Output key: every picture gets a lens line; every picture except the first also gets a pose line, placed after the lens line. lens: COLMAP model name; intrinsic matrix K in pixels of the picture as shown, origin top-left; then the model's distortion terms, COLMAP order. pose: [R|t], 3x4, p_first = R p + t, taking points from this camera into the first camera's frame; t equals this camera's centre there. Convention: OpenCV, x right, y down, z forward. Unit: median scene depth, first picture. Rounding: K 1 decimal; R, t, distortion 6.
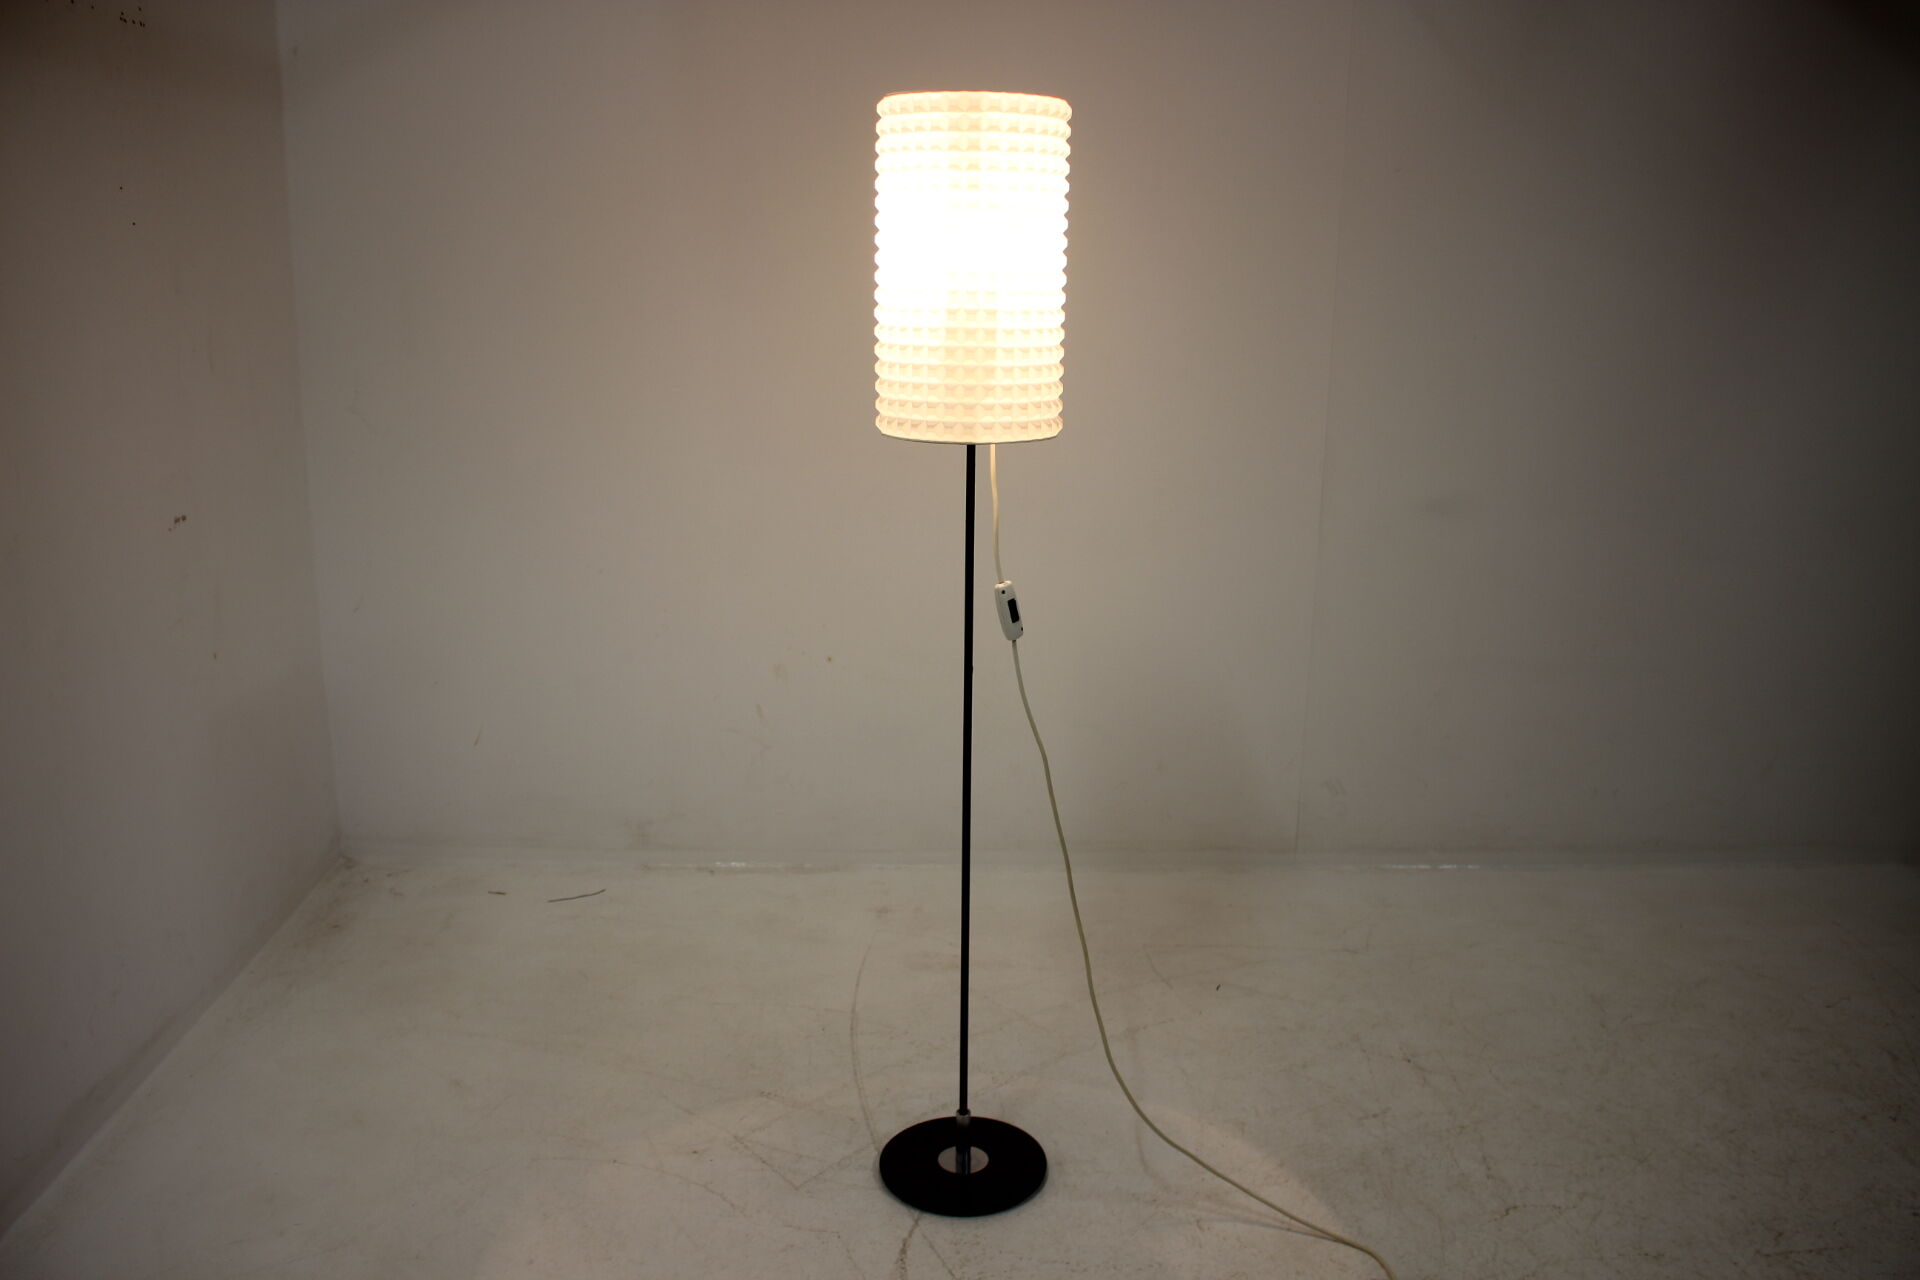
lens RADIAL K [[1565.2, 0, 960.0], [0, 1565.2, 640.0], [0, 0, 1]] dist [-0.166728, 0.116897]
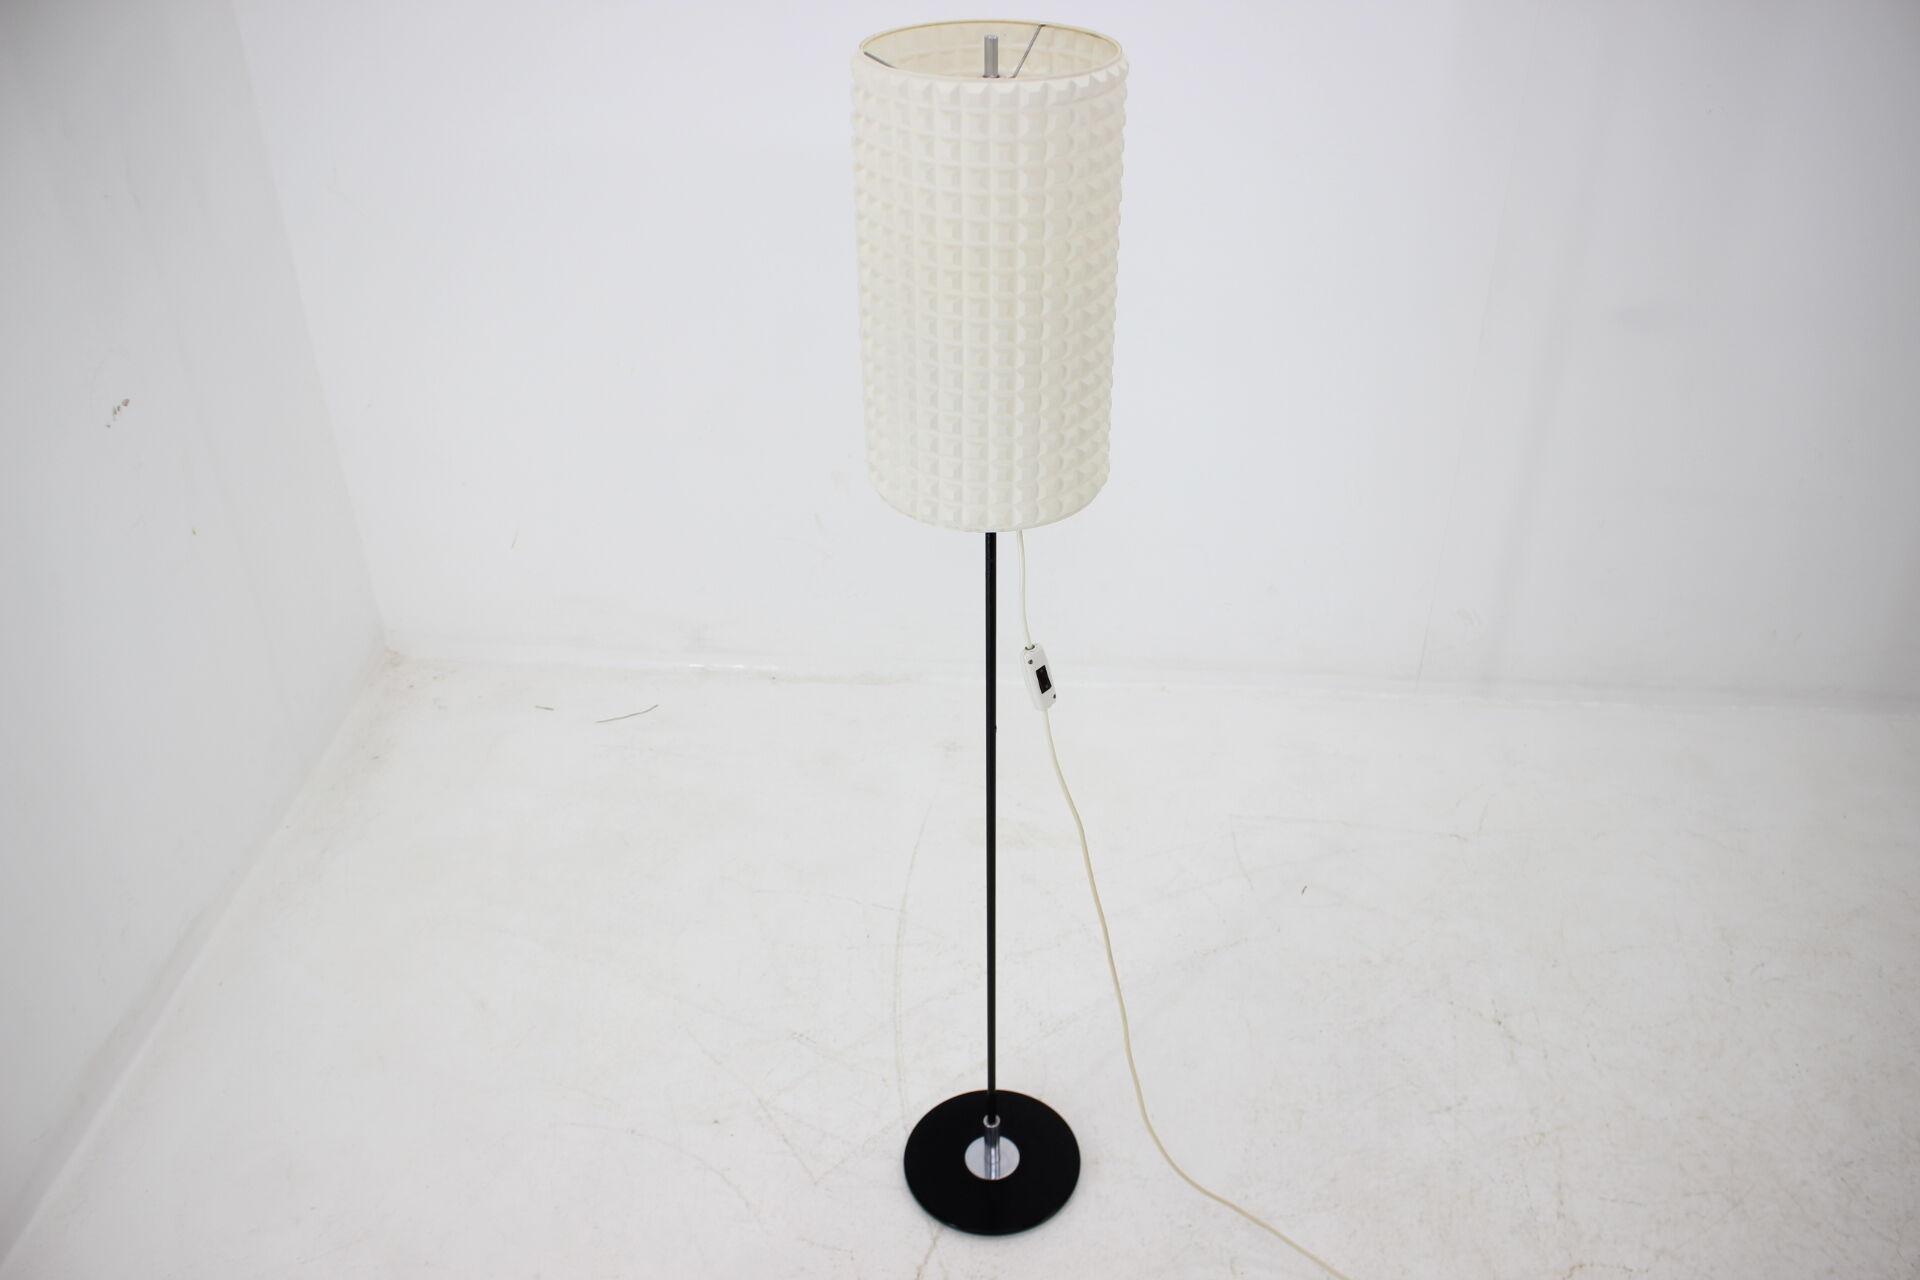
lens RADIAL K [[1565.2, 0, 960.0], [0, 1565.2, 640.0], [0, 0, 1]] dist [-0.166728, 0.116897]
pose [[0.994185, 0.039709, -0.100100, 0.062558], [-0.003369, 0.940546, 0.339649, -0.273953], [0.107636, -0.337337, 0.935210, 0.216477]]
